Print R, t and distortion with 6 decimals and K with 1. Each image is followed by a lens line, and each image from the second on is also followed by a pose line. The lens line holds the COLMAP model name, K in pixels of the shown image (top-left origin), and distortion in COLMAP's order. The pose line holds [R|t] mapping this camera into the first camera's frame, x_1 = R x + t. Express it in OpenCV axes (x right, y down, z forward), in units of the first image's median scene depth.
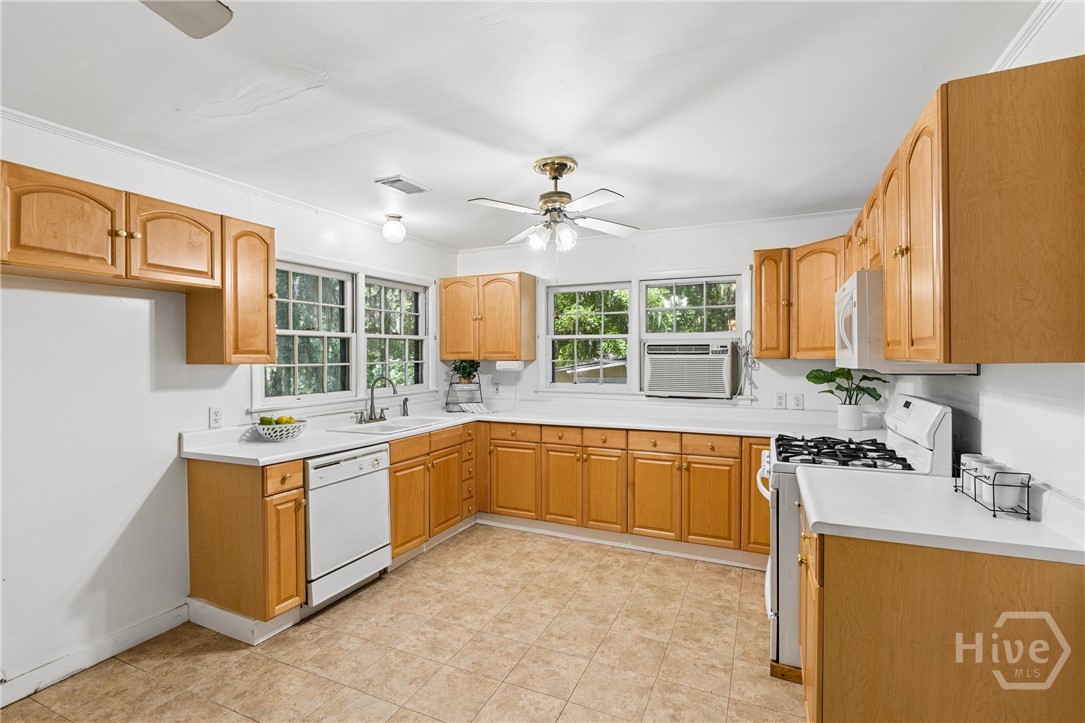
lens RADIAL K [[499.6, 0, 538.6], [0, 499.6, 366.5], [0, 0, 1]] dist [-0.003236, -0.000344]
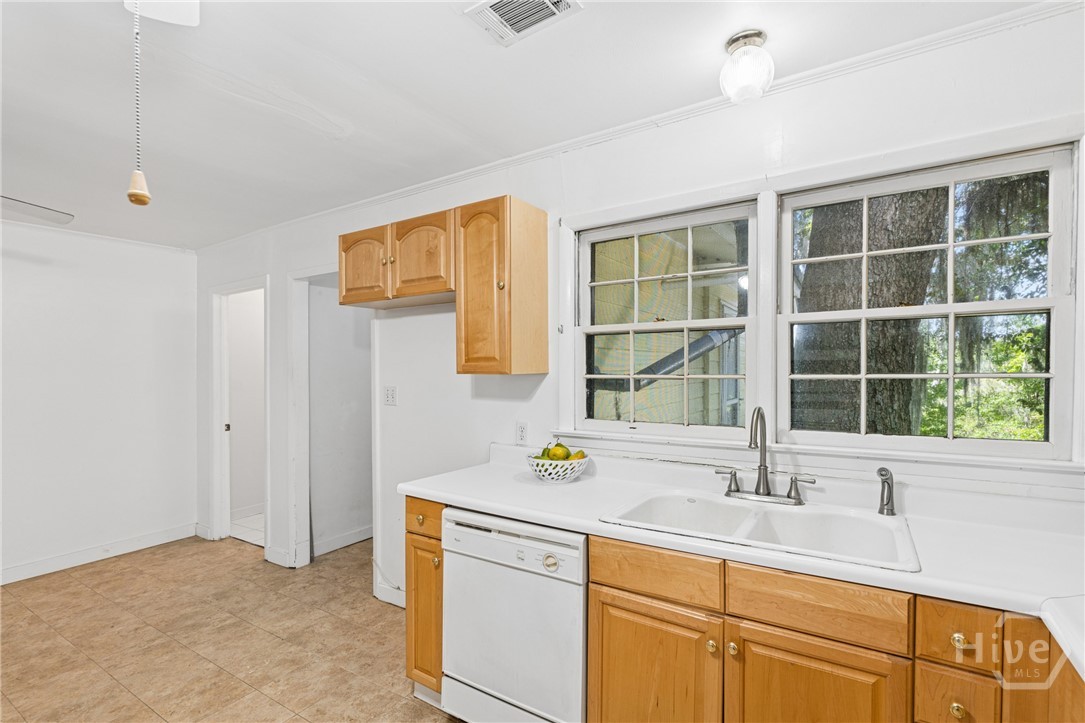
lens RADIAL K [[502.6, 0, 541.0], [0, 502.6, 378.7], [0, 0, 1]] dist [-0.000230, 0.000163]
pose [[-0.149425, 0.021913, -0.988530, 0.214429], [-0.003662, 0.999735, 0.022715, -0.018068], [0.988766, 0.007014, -0.149306, 1.096998]]
